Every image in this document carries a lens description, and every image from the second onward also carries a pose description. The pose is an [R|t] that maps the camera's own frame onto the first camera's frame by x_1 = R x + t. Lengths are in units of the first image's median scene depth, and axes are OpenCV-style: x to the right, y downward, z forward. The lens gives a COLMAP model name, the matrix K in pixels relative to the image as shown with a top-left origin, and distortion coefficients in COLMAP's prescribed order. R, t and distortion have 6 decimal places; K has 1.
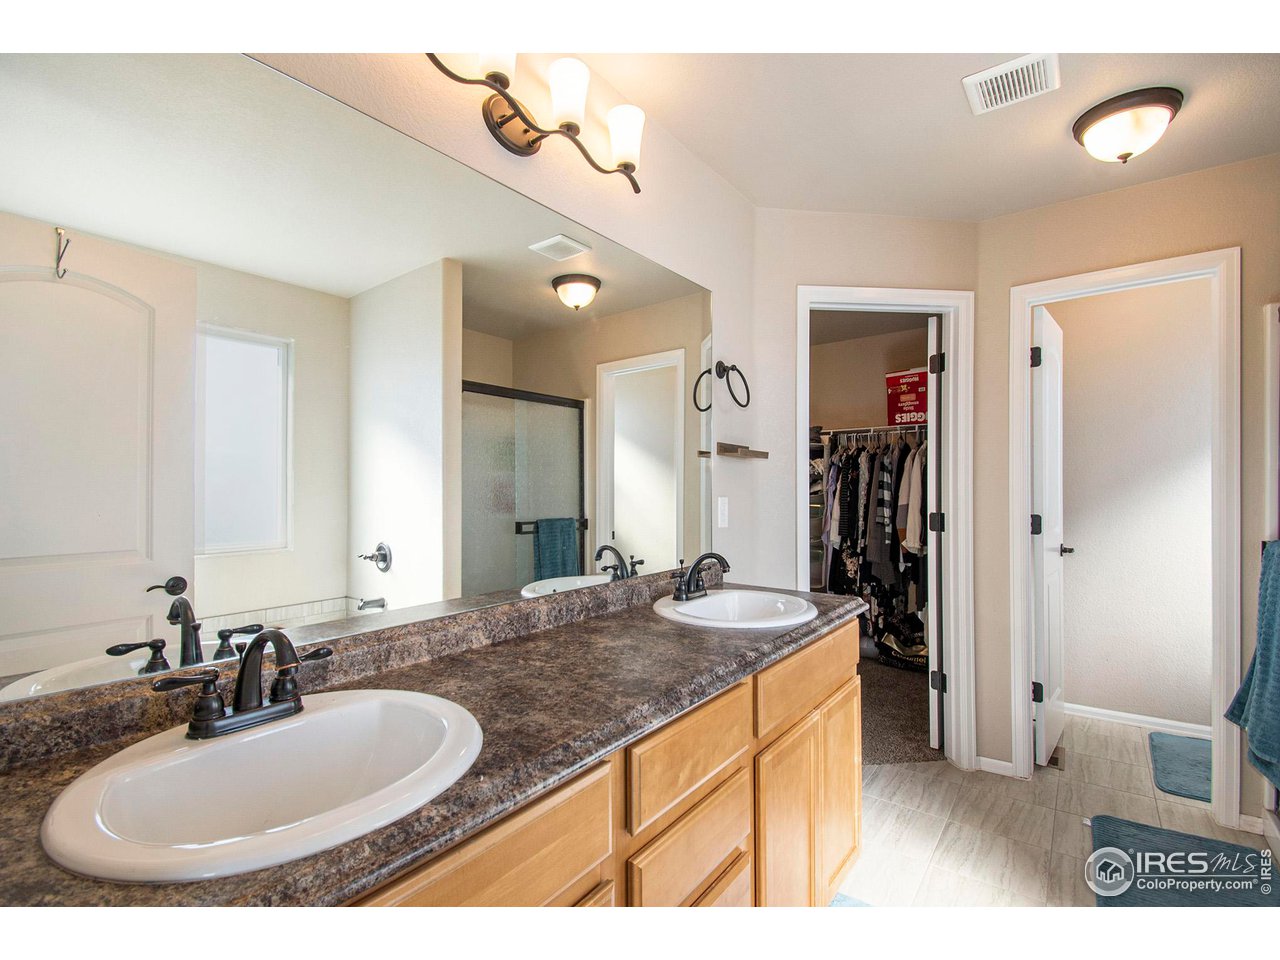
lens RADIAL K [[570.8, 0, 636.6], [0, 570.8, 486.1], [0, 0, 1]] dist [0.022884, 0.000104]
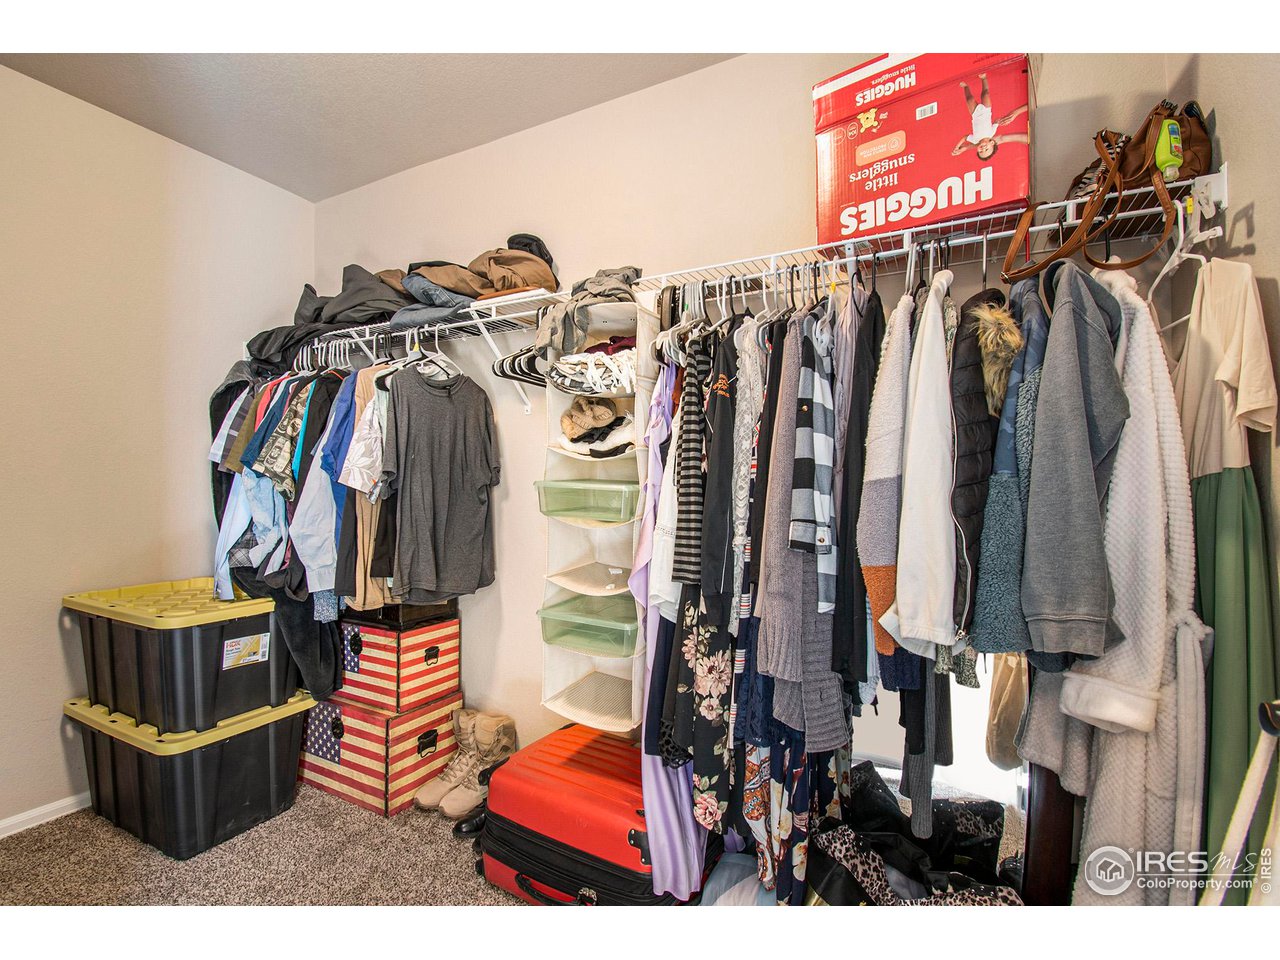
lens RADIAL K [[591.9, 0, 635.0], [0, 591.9, 485.7], [0, 0, 1]] dist [0.021434, -0.040142]
pose [[0.985230, 0.000809, 0.171235, 0.282310], [-0.001788, 0.999983, 0.005559, 0.032579], [-0.171228, -0.005783, 0.985214, 0.698940]]
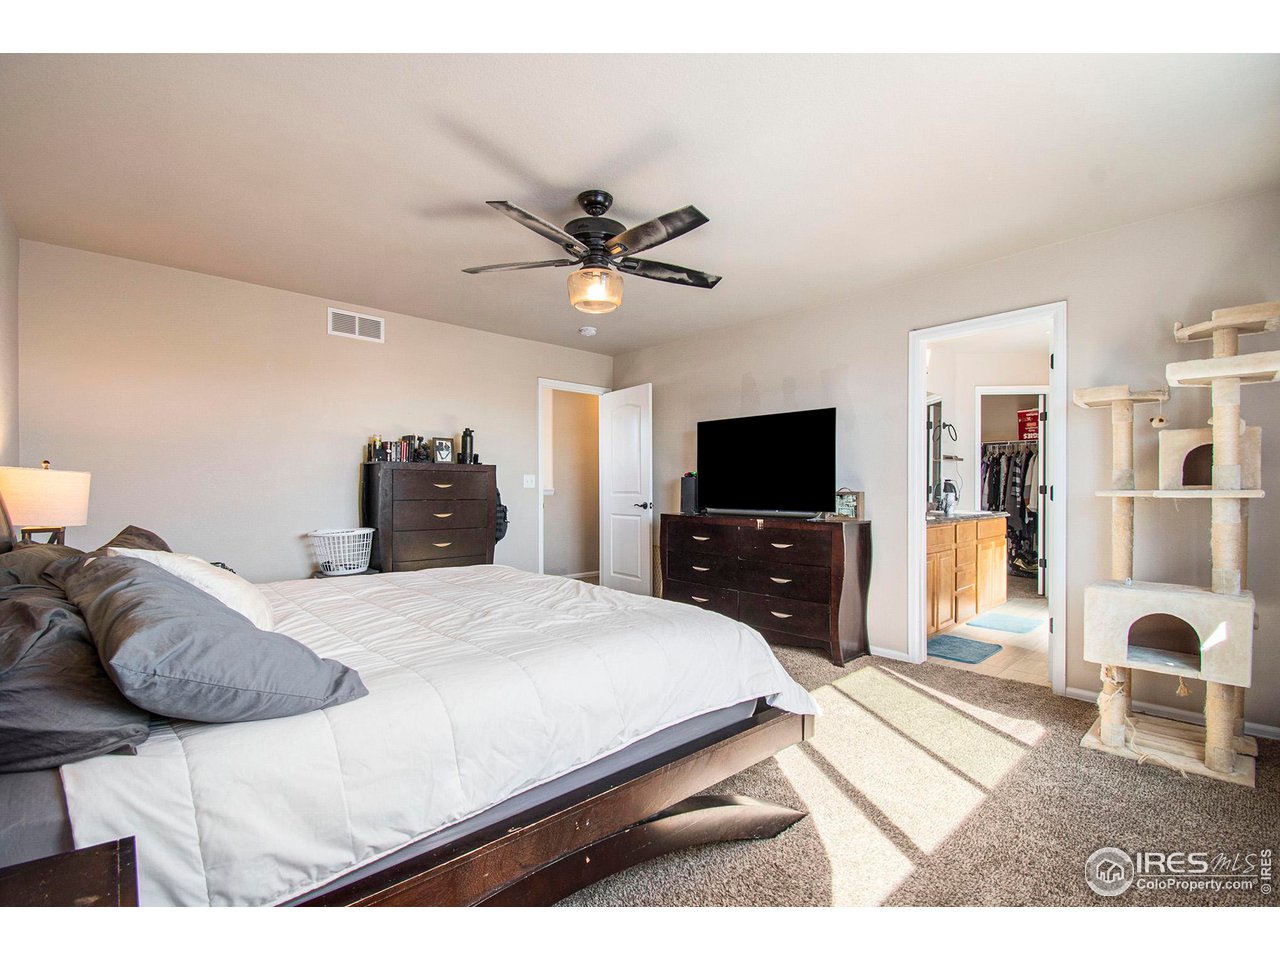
lens RADIAL K [[573.0, 0, 643.5], [0, 573.0, 485.0], [0, 0, 1]] dist [0.017516, -0.015333]
pose [[0.986306, 0.003811, -0.164883, -0.402987], [-0.003422, 0.999991, 0.002642, 0.029523], [0.164892, -0.002042, 0.986310, -0.926178]]
